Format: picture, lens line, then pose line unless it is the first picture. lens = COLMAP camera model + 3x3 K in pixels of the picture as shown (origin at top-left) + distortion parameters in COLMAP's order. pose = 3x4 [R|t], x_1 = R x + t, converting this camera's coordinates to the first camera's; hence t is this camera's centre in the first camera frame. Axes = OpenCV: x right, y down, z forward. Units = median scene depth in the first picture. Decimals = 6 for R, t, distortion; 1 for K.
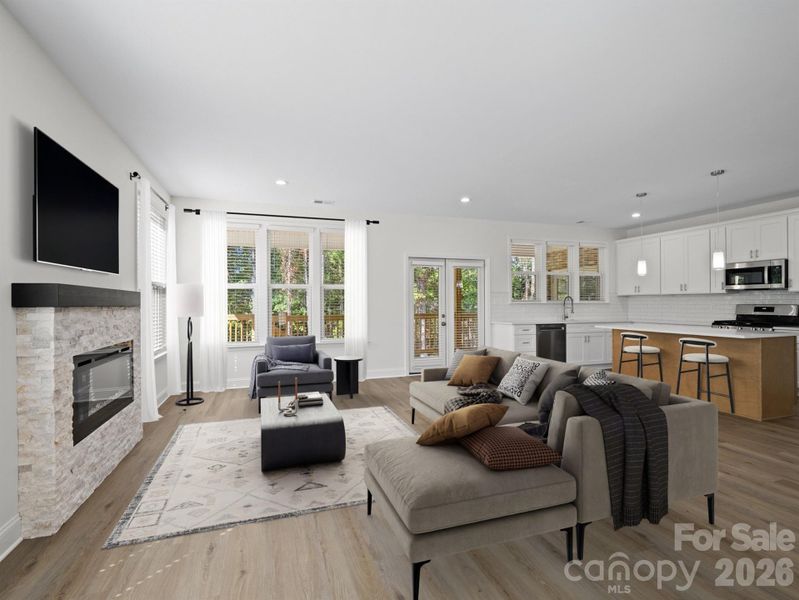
lens RADIAL K [[393.2, 0, 399.5], [0, 393.2, 300.0], [0, 0, 1]] dist [-0.013732, -0.000202]
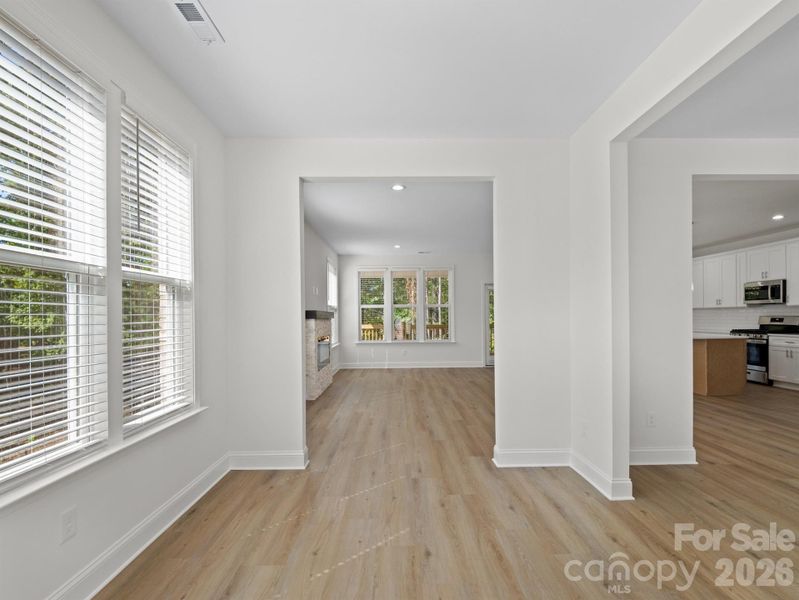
lens RADIAL K [[393.2, 0, 399.5], [0, 393.2, 300.0], [0, 0, 1]] dist [-0.013732, -0.000202]
pose [[0.950260, -0.016926, -0.310999, 0.199736], [0.006900, 0.999421, -0.033309, -0.006549], [0.311383, 0.029506, 0.949826, -0.527152]]
